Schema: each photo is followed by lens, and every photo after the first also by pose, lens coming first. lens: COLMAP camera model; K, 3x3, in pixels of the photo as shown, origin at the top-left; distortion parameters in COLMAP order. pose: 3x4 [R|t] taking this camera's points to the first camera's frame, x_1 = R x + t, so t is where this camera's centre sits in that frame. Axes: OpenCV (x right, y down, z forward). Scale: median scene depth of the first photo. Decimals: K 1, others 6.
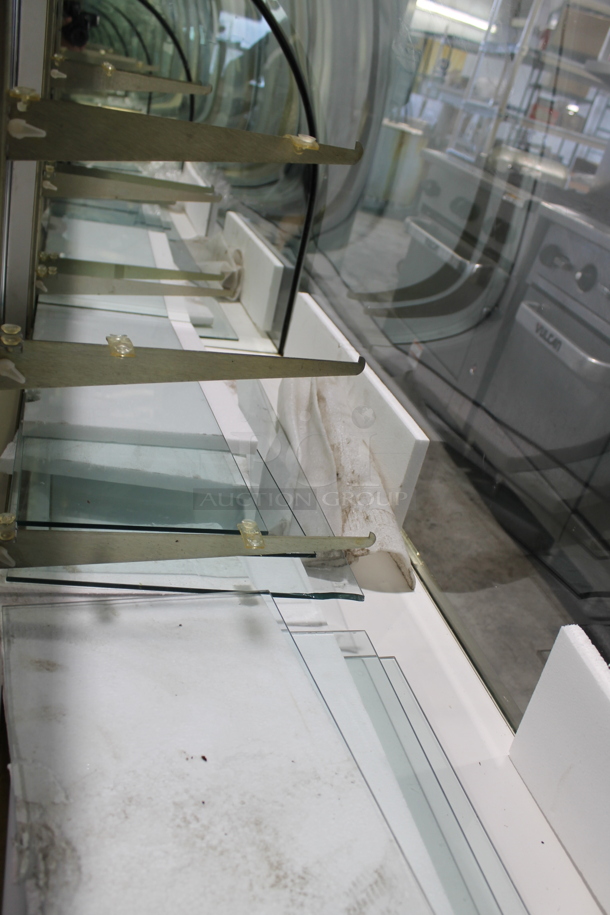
lens RADIAL K [[768.0, 0, 305.0], [0, 768.0, 457.5], [0, 0, 1]] dist [-0.126368, 0.105268]
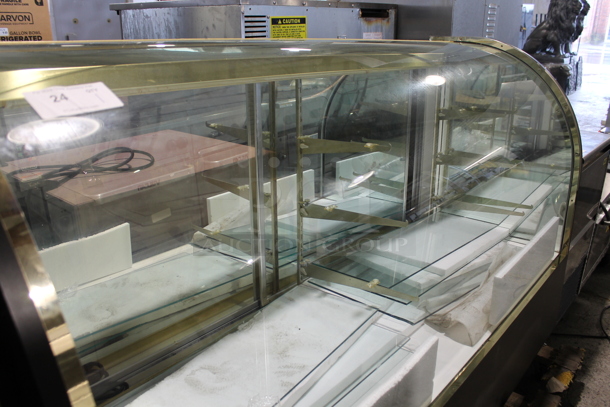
lens RADIAL K [[512.0, 0, 305.0], [0, 512.0, 203.5], [0, 0, 1]] dist [-0.126368, 0.105268]
pose [[0.560525, 0.046027, -0.826857, 0.659408], [-0.261213, 0.957311, -0.123787, 0.060364], [0.785862, 0.285372, 0.548620, -0.135958]]
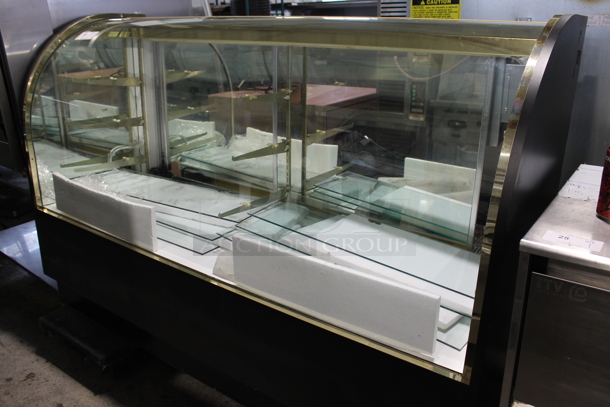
lens RADIAL K [[512.0, 0, 305.0], [0, 512.0, 203.5], [0, 0, 1]] dist [-0.126368, 0.105268]
pose [[-0.752943, -0.003653, -0.658076, 0.656072], [-0.447571, 0.735941, 0.508007, -0.641296], [0.482449, 0.677036, -0.555756, 1.286586]]
